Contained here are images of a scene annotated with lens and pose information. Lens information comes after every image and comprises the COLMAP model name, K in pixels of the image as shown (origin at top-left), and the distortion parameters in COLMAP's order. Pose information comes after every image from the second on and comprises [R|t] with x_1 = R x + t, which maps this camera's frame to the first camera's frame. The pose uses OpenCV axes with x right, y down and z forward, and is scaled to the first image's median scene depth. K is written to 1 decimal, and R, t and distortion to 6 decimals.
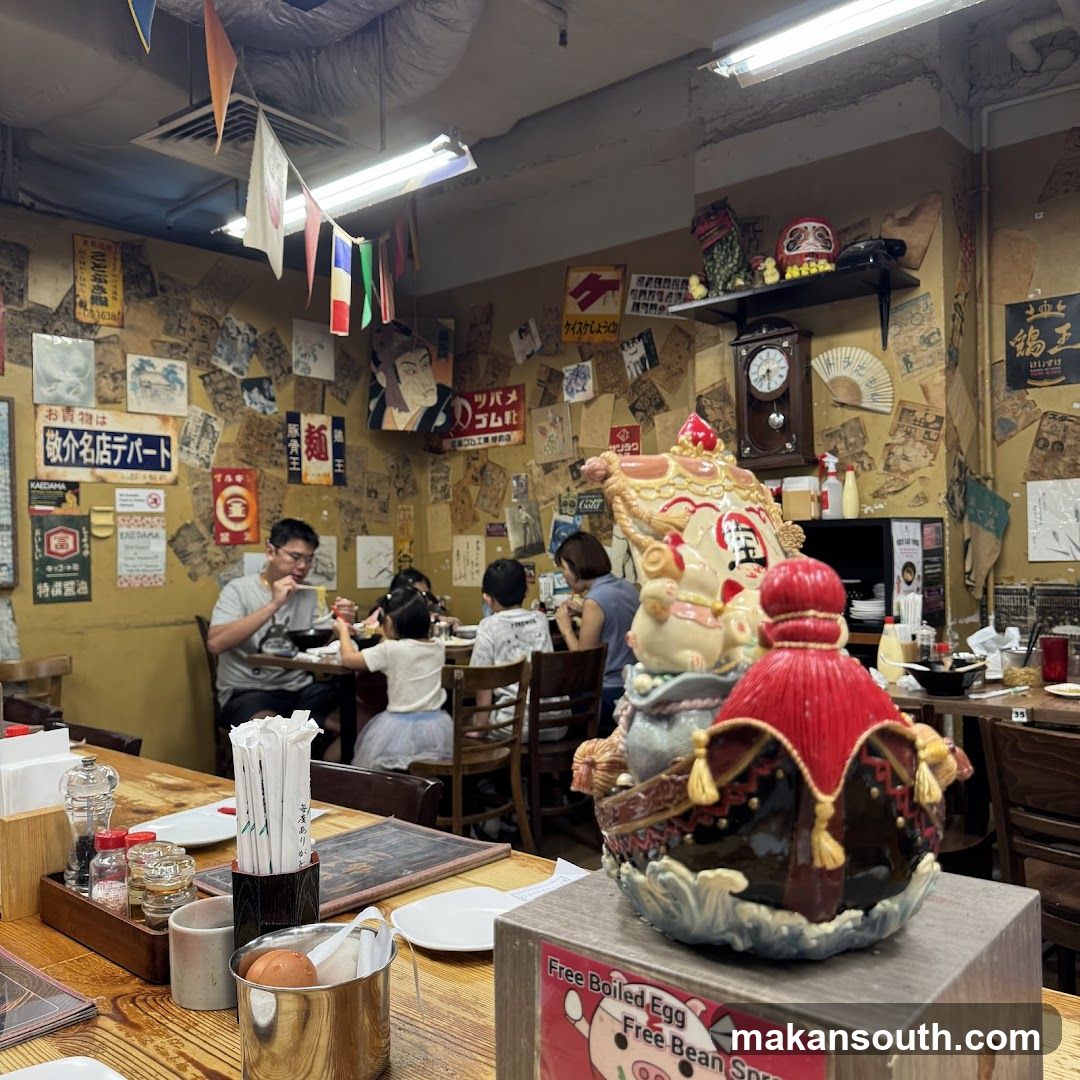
lens RADIAL K [[977.4, 0, 539.8], [0, 977.4, 539.0], [0, 0, 1]] dist [0.006160, 0.000000]
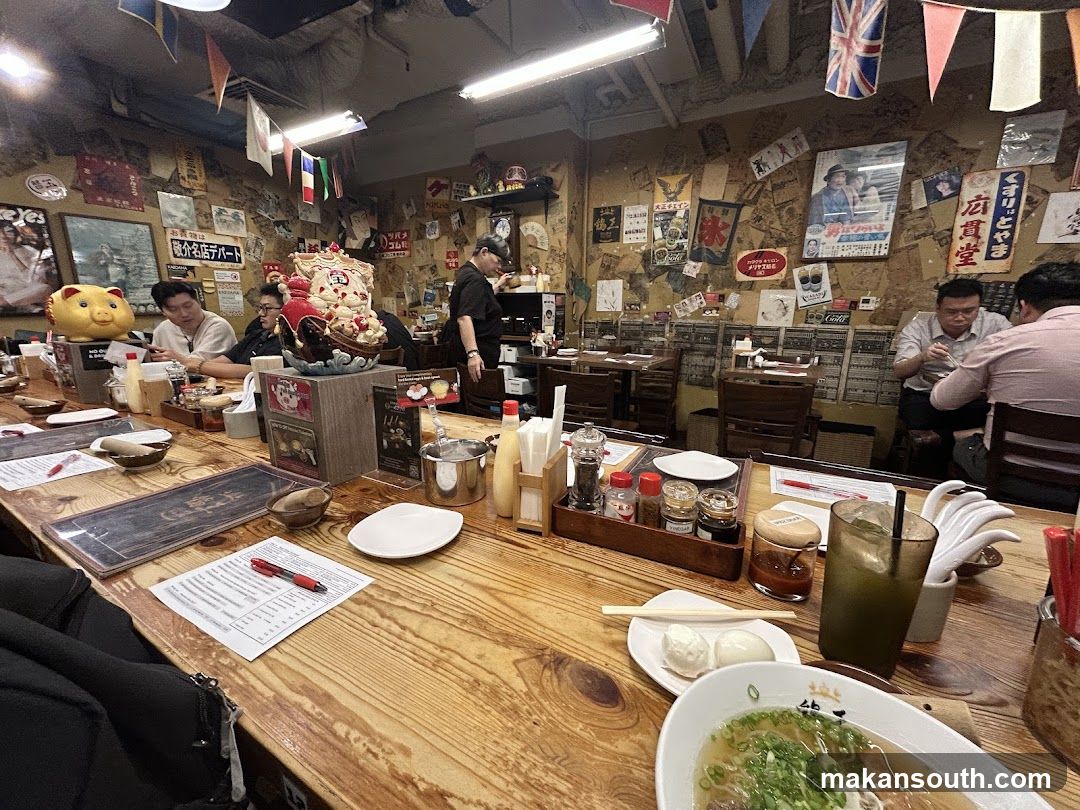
lens RADIAL K [[429.1, 0, 542.2], [0, 429.1, 401.7], [0, 0, 1]] dist [-0.010621, 0.003537]
pose [[0.980948, -0.018850, 0.193355, 0.118100], [-0.023742, 0.976189, 0.215620, 0.014861], [-0.192815, -0.216102, 0.957143, -0.145713]]
